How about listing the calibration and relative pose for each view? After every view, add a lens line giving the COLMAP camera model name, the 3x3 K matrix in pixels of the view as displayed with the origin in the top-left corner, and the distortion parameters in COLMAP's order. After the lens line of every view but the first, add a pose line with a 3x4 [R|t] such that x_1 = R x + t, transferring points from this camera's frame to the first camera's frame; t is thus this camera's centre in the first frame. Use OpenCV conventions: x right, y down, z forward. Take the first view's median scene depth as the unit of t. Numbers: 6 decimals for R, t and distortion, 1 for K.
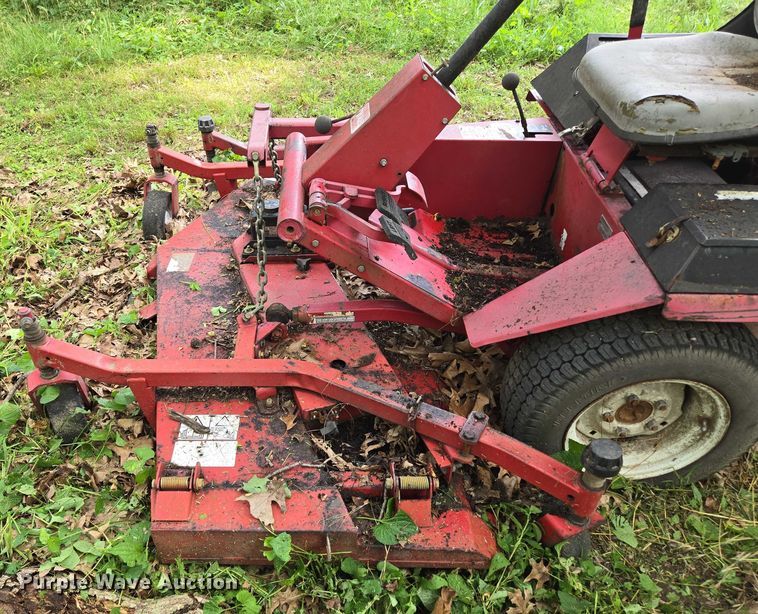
lens RADIAL K [[630.4, 0, 291.2], [0, 630.4, 356.5], [0, 0, 1]] dist [0.061365, -0.038359]
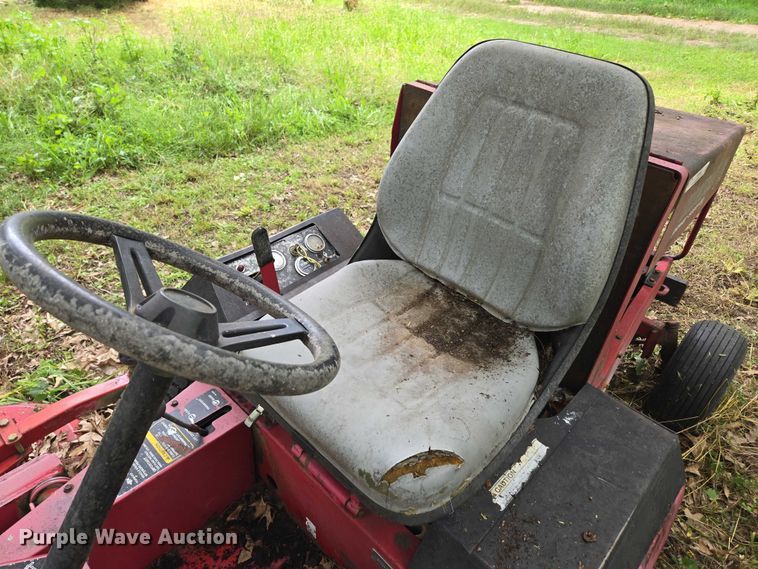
lens RADIAL K [[506.1, 0, 375.5], [0, 506.1, 286.5], [0, 0, 1]] dist [0.057658, -0.048471]
pose [[0.663961, -0.399720, 0.631966, 0.230244], [0.440154, 0.892129, 0.101835, -0.533552], [-0.604500, 0.210548, 0.768277, 0.469019]]
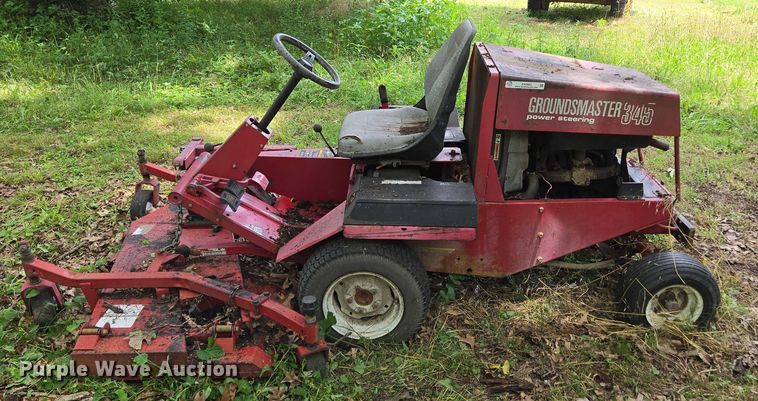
lens RADIAL K [[622.9, 0, 391.6], [0, 622.9, 202.8], [0, 0, 1]] dist [0.070058, -0.059739]
pose [[0.999242, 0.005546, 0.038534, 0.529709], [0.005373, 0.960684, -0.277594, 0.311848], [-0.038559, 0.277590, 0.959925, -0.756984]]
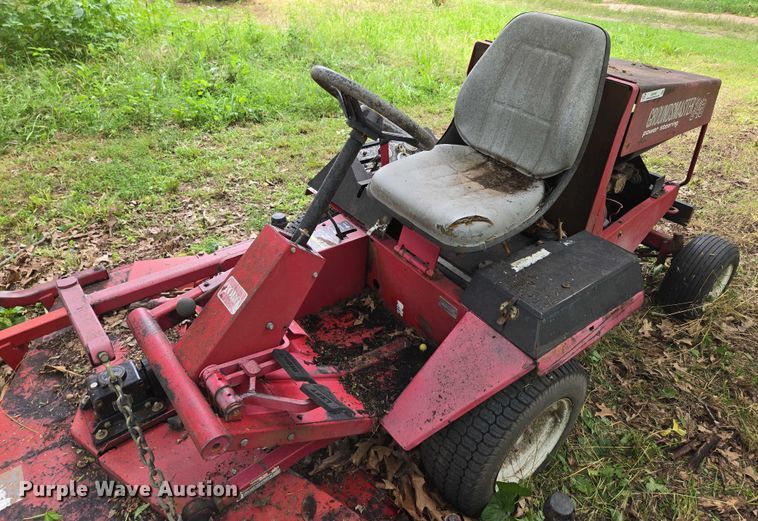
lens RADIAL K [[519.0, 0, 390.3], [0, 519.0, 233.6], [0, 0, 1]] dist [0.058756, -0.040767]
pose [[0.752039, -0.298112, 0.587849, -0.150254], [0.382291, 0.923813, -0.020580, -0.342891], [-0.536927, 0.240206, 0.808709, 0.186549]]
